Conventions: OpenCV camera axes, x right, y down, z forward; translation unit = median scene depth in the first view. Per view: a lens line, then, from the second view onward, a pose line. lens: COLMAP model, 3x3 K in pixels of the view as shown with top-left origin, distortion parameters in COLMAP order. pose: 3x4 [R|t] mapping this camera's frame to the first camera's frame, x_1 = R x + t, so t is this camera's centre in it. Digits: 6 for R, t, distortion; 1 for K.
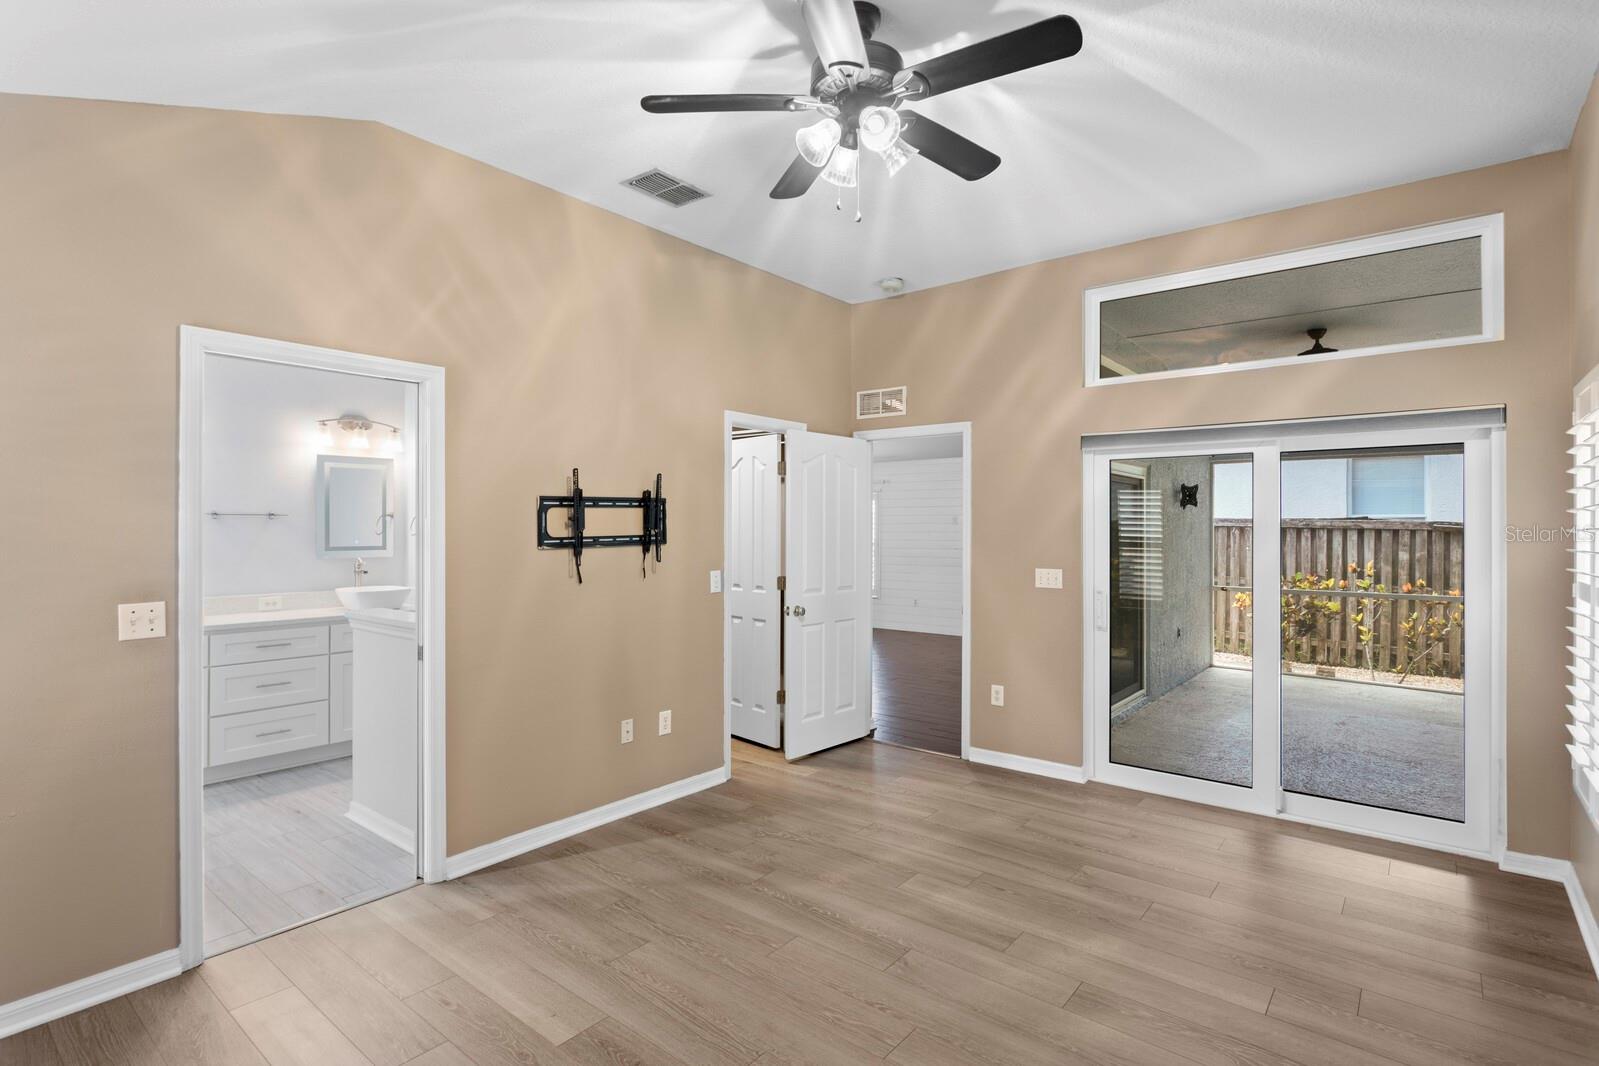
lens RADIAL K [[797.4, 0, 790.6], [0, 797.4, 526.2], [0, 0, 1]] dist [-0.014903, 0.004704]
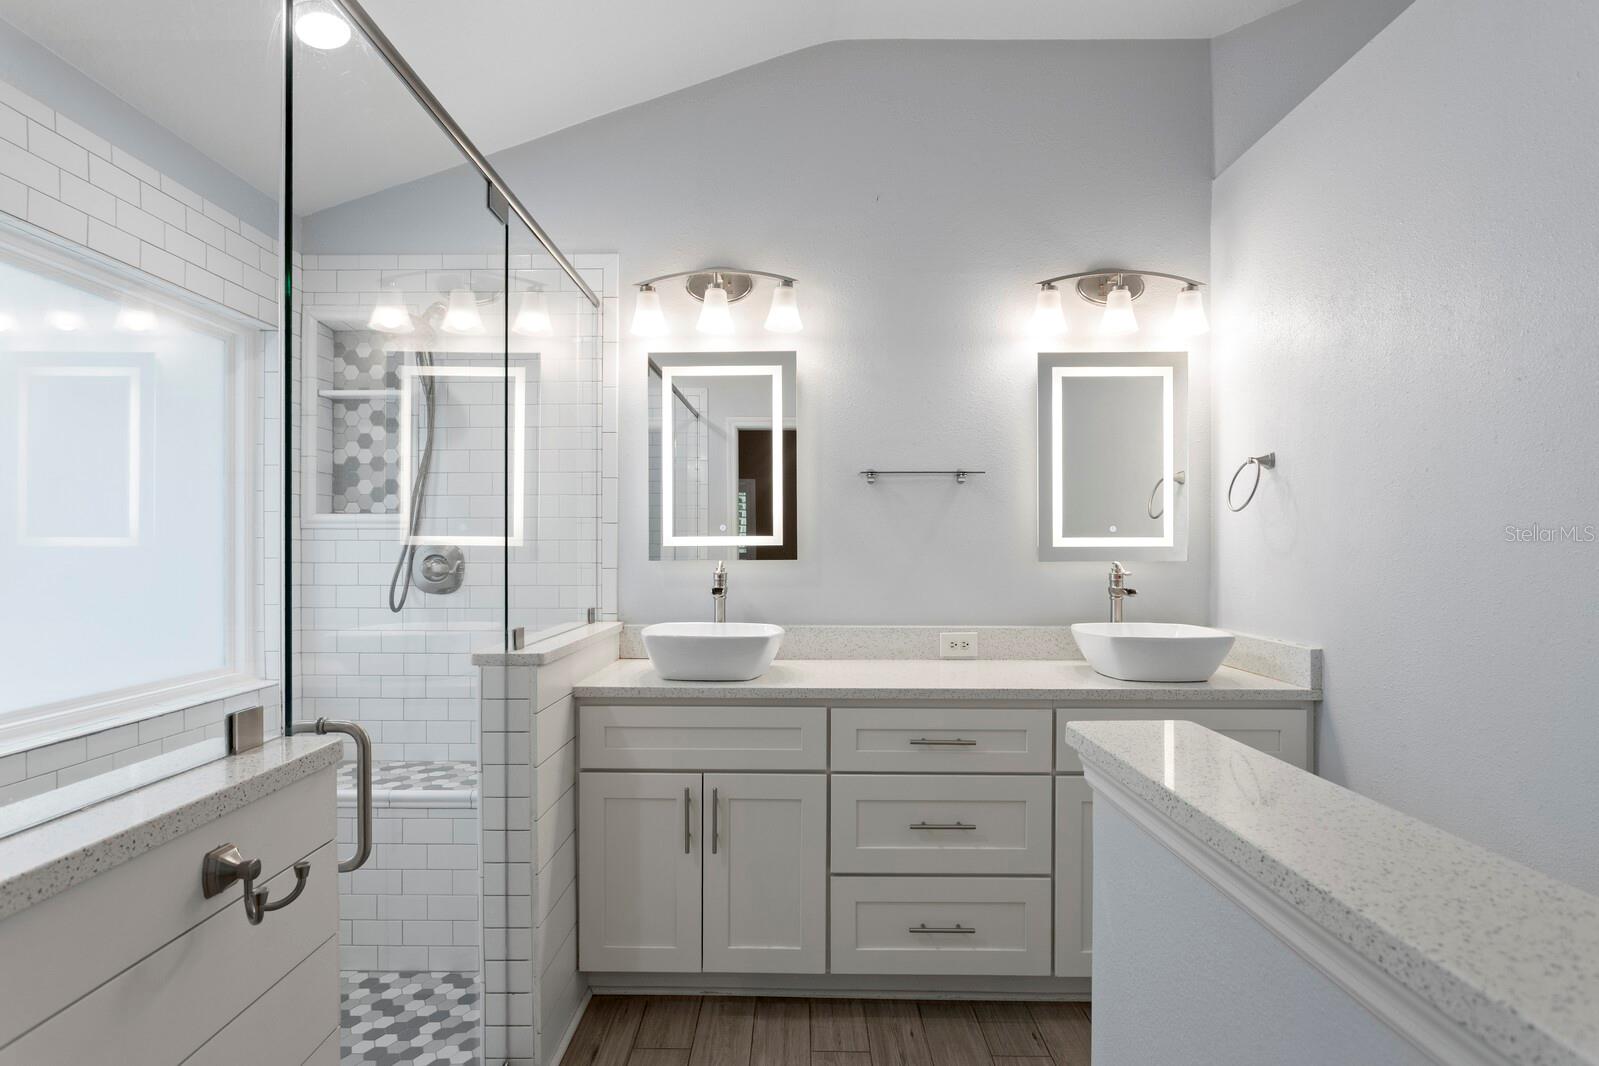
lens RADIAL K [[797.4, 0, 812.8], [0, 797.4, 546.7], [0, 0, 1]] dist [-0.014903, 0.004704]
pose [[0.643937, -0.002094, -0.765075, -0.397550], [0.001167, 0.999998, -0.001755, 0.042694], [0.765077, 0.000237, 0.643938, 0.741591]]
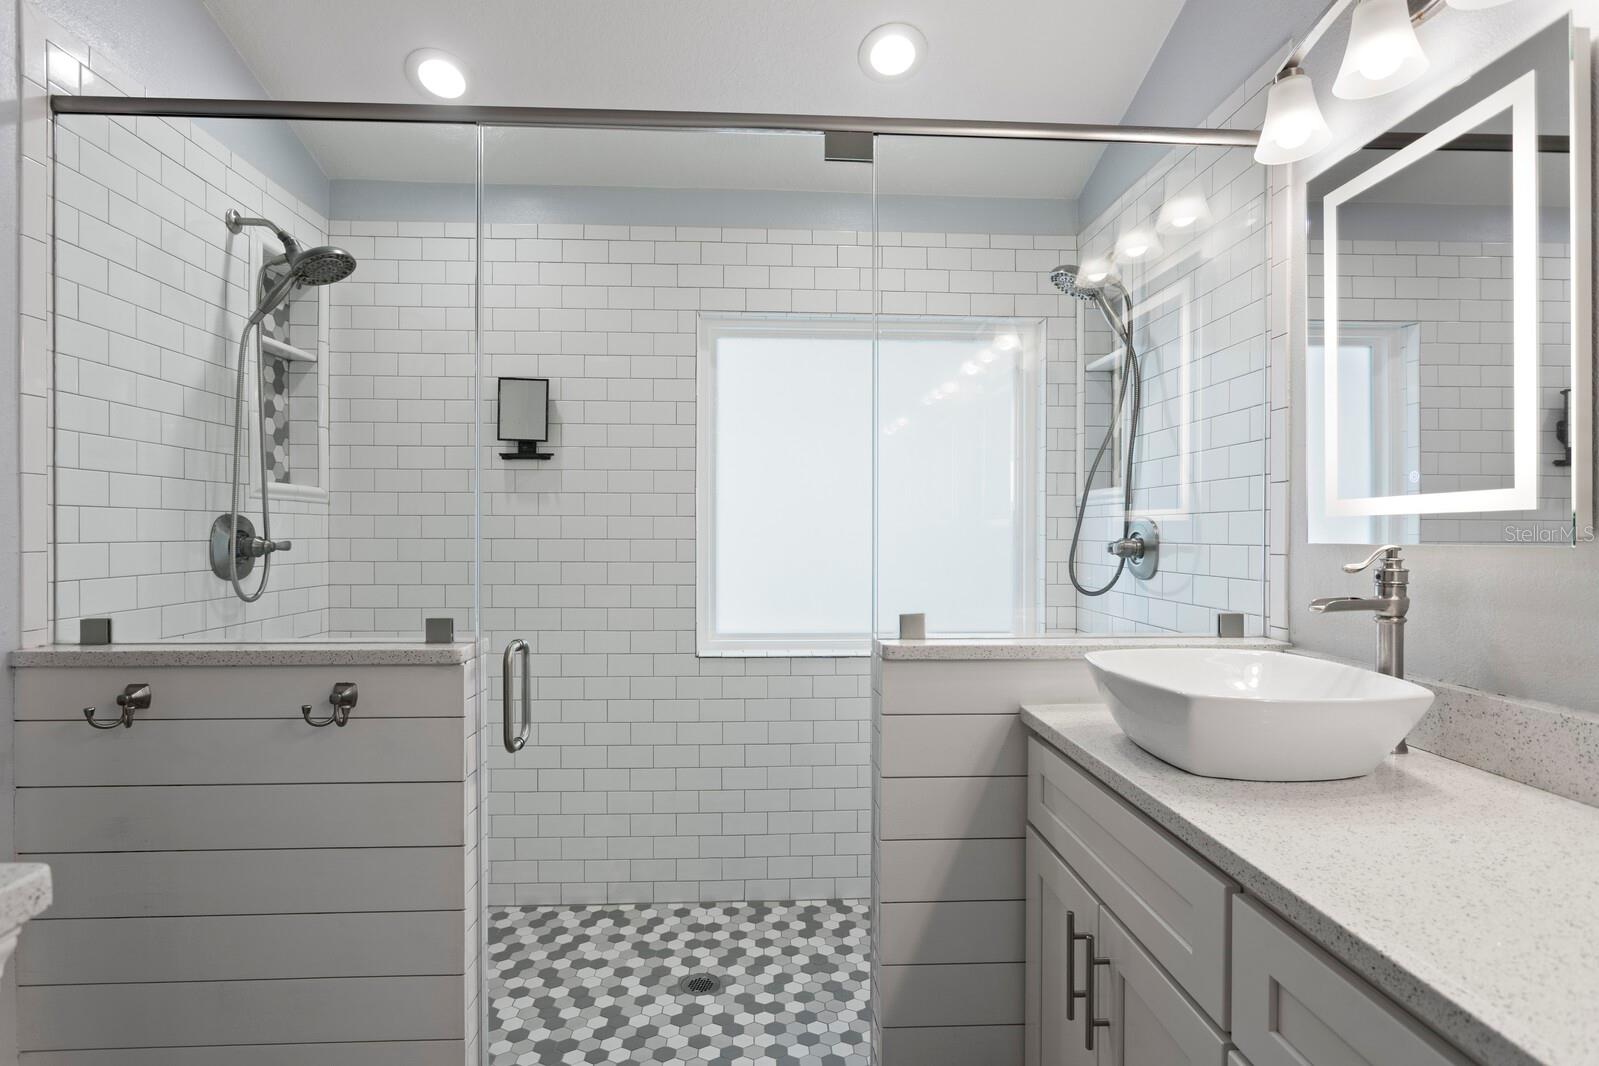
lens RADIAL K [[797.4, 0, 806.8], [0, 797.4, 527.3], [0, 0, 1]] dist [-0.014903, 0.004704]
pose [[-0.738402, -0.003939, -0.674349, -0.560344], [0.000222, 0.999981, -0.006084, 0.048041], [0.674361, -0.004642, -0.738387, 1.187121]]
